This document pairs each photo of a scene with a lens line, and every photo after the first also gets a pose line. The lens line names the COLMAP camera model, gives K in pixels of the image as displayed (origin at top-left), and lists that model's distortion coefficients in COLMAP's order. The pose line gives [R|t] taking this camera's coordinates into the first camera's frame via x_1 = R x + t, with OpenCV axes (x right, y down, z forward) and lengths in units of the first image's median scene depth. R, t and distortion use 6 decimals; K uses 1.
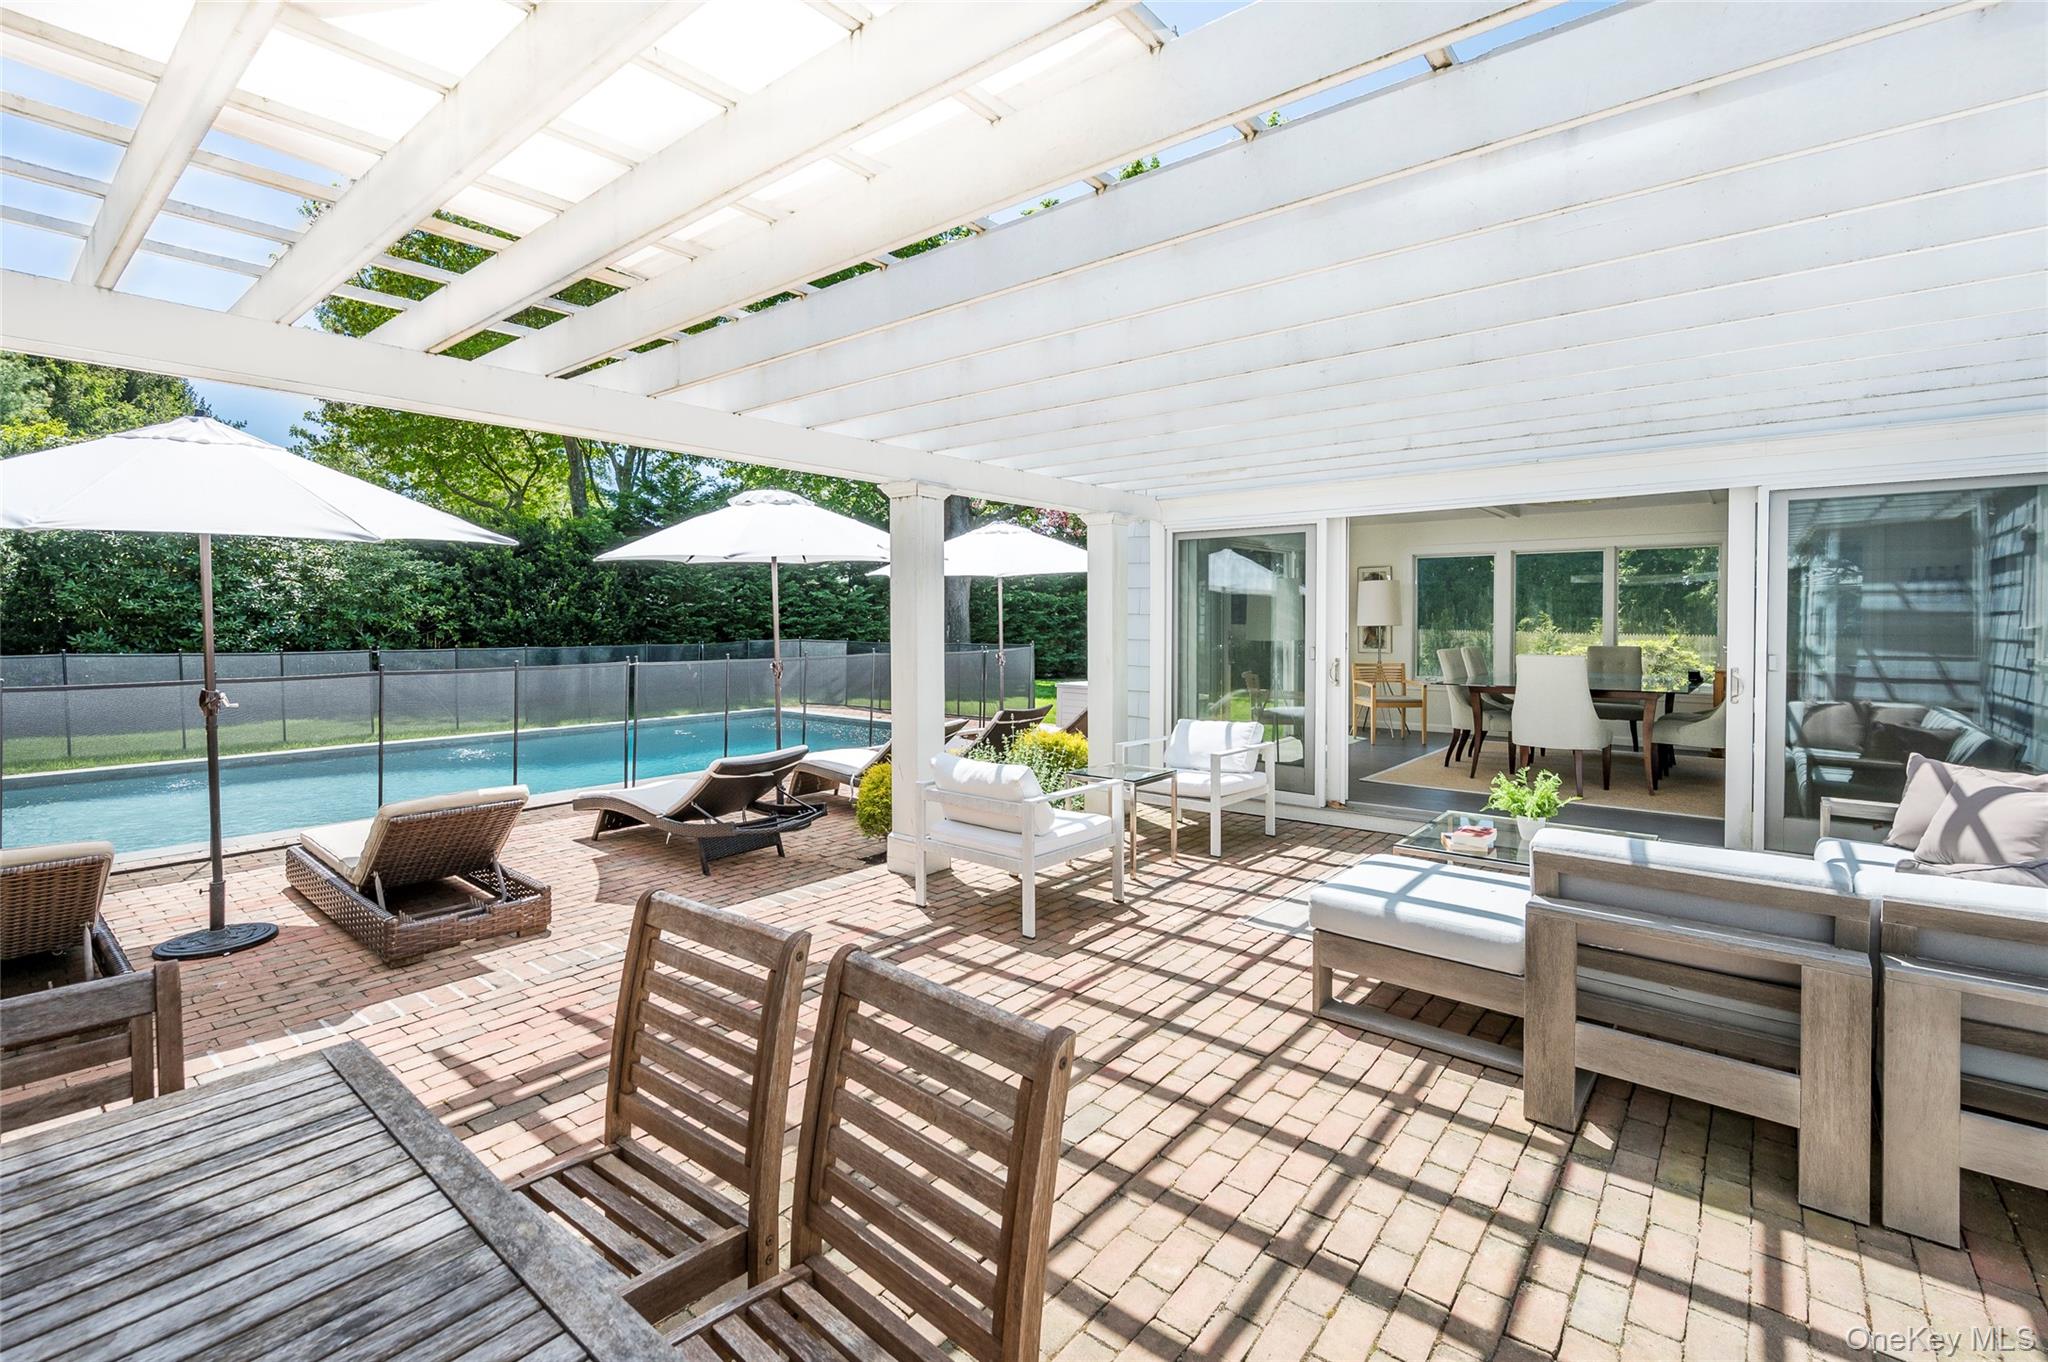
lens RADIAL K [[888.1, 0, 1031.9], [0, 888.1, 631.6], [0, 0, 1]] dist [0.000480, -0.000827]
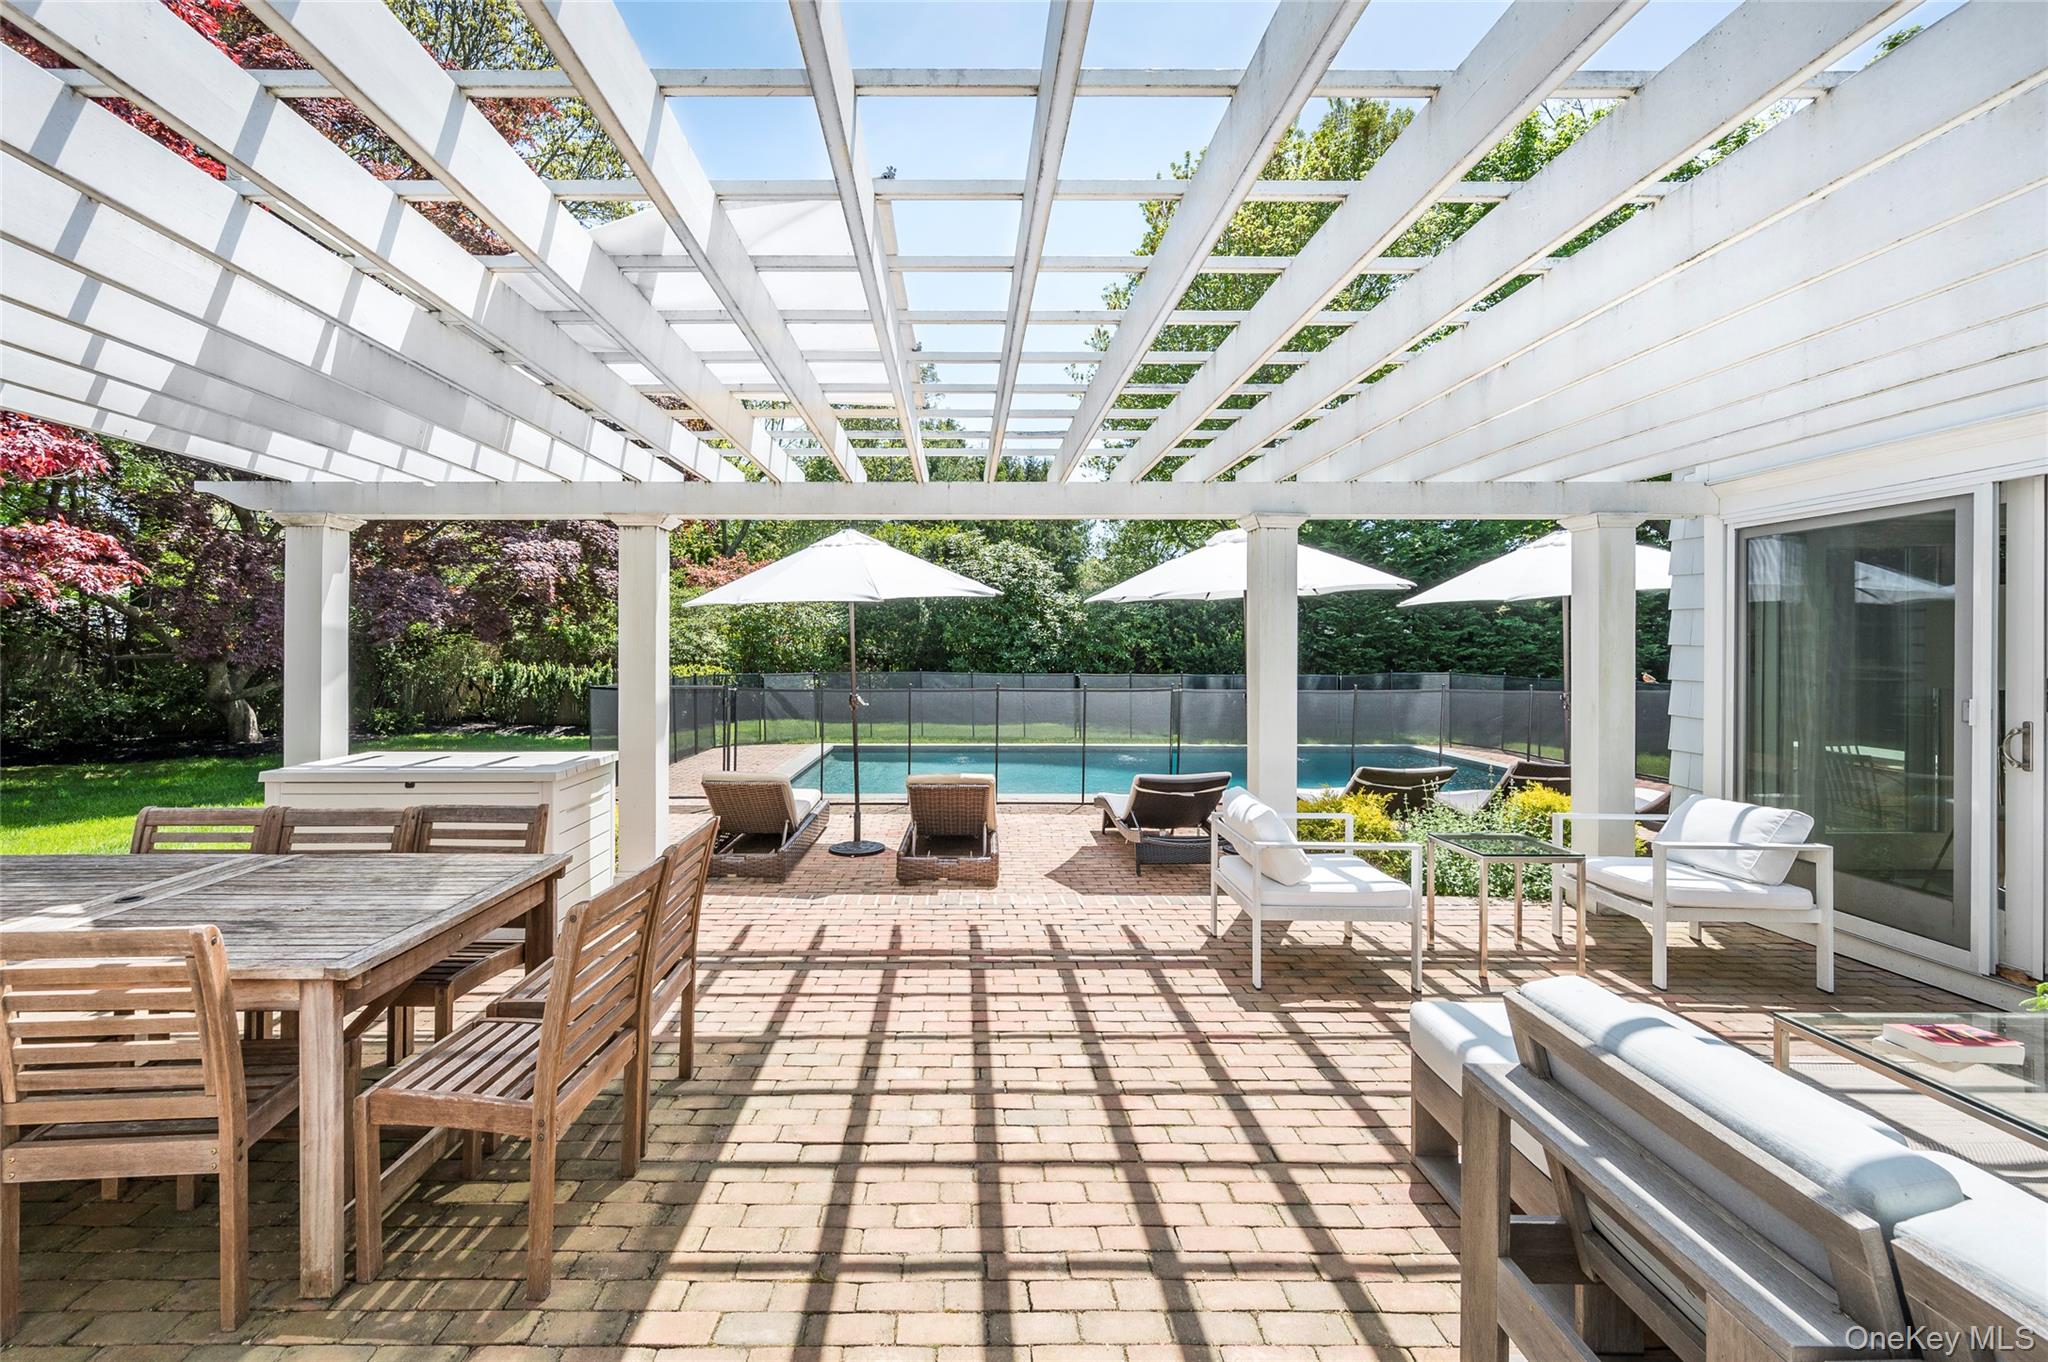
lens RADIAL K [[888.1, 0, 977.1], [0, 888.1, 647.3], [0, 0, 1]] dist [0.000480, -0.000827]
pose [[0.624832, -0.000918, -0.780758, 0.427665], [-0.011670, 0.999877, -0.010515, -0.006002], [0.780672, 0.015681, 0.624745, 0.126527]]
